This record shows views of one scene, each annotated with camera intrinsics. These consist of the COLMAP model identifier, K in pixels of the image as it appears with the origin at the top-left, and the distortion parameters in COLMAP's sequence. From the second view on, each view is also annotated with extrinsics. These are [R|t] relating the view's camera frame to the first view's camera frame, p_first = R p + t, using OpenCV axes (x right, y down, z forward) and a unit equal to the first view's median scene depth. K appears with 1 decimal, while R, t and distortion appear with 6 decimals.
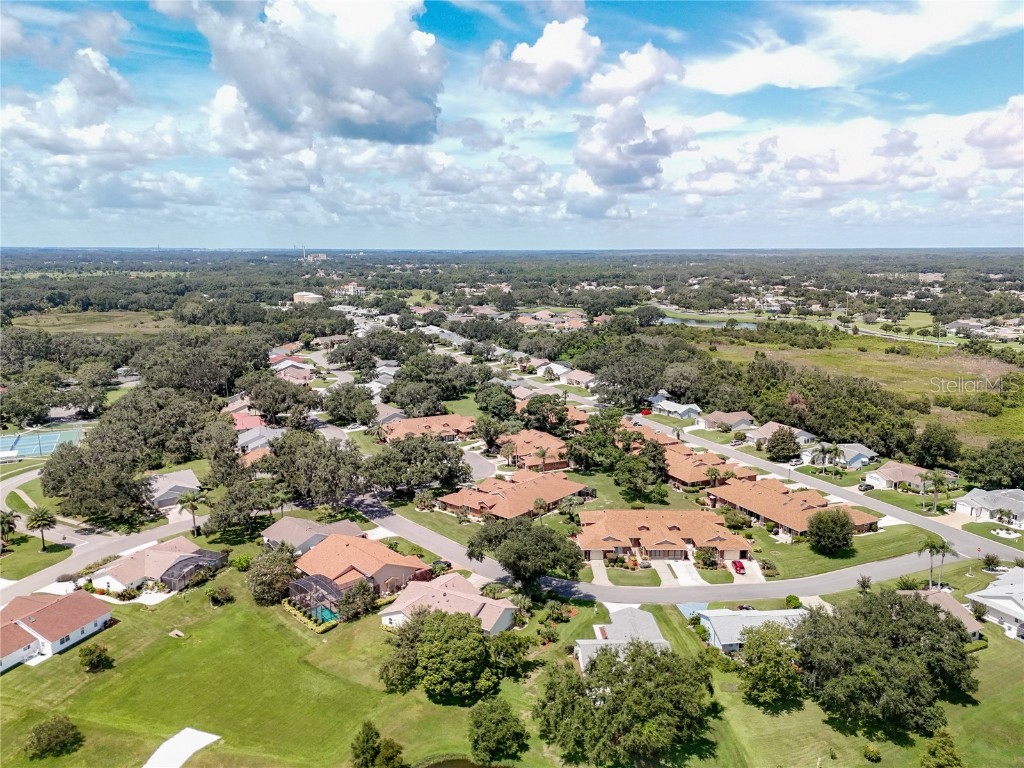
lens RADIAL K [[750.5, 0, 515.2], [0, 750.5, 385.4], [0, 0, 1]] dist [0.062883, -0.059670]
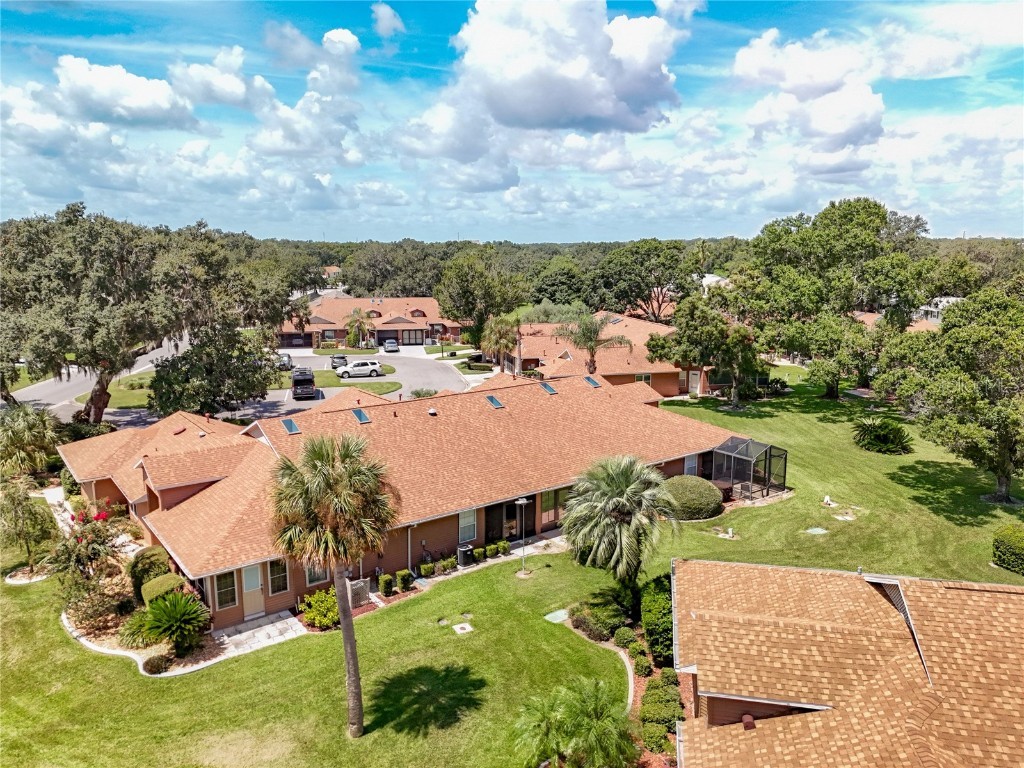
lens RADIAL K [[750.5, 0, 515.2], [0, 750.5, 385.4], [0, 0, 1]] dist [0.062883, -0.059670]
pose [[0.977469, 0.036350, -0.207926, 0.075846], [-0.035762, 0.999339, 0.006589, 0.120193], [0.208028, 0.000995, 0.978122, 0.766749]]
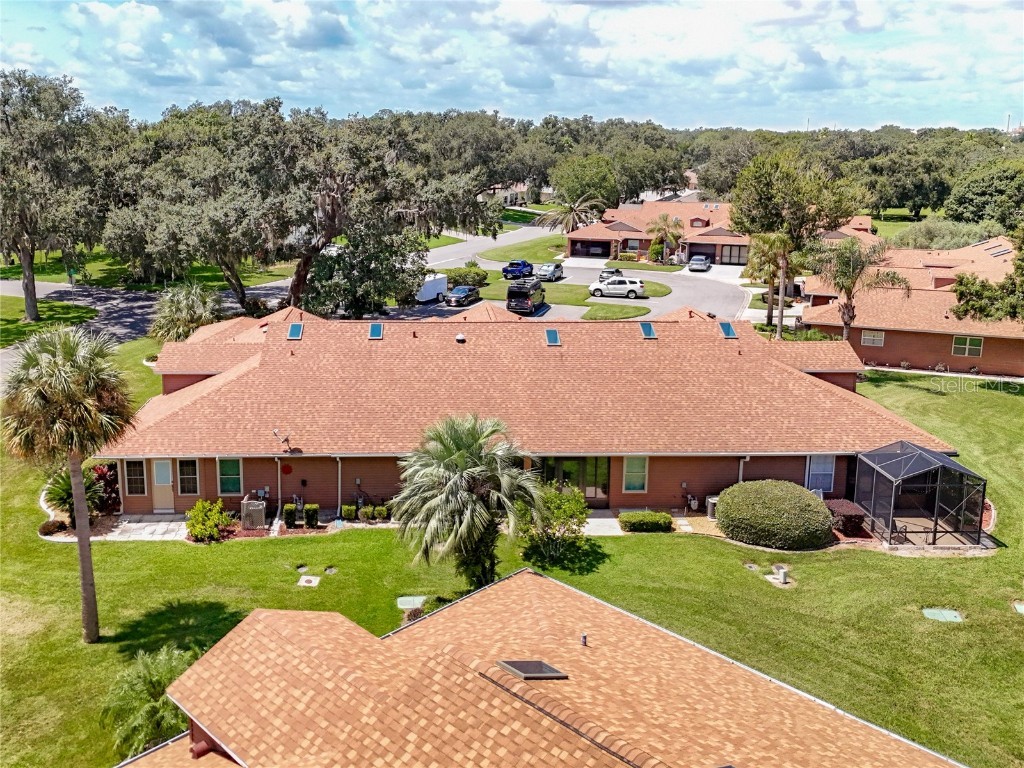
lens RADIAL K [[931.8, 0, 511.4], [0, 931.8, 307.9], [0, 0, 1]] dist [0.045479, -0.008140]
pose [[0.667835, 0.133728, -0.732198, 0.171190], [-0.132757, 0.989355, 0.059608, 0.108904], [0.732374, 0.057396, 0.678479, 0.824201]]
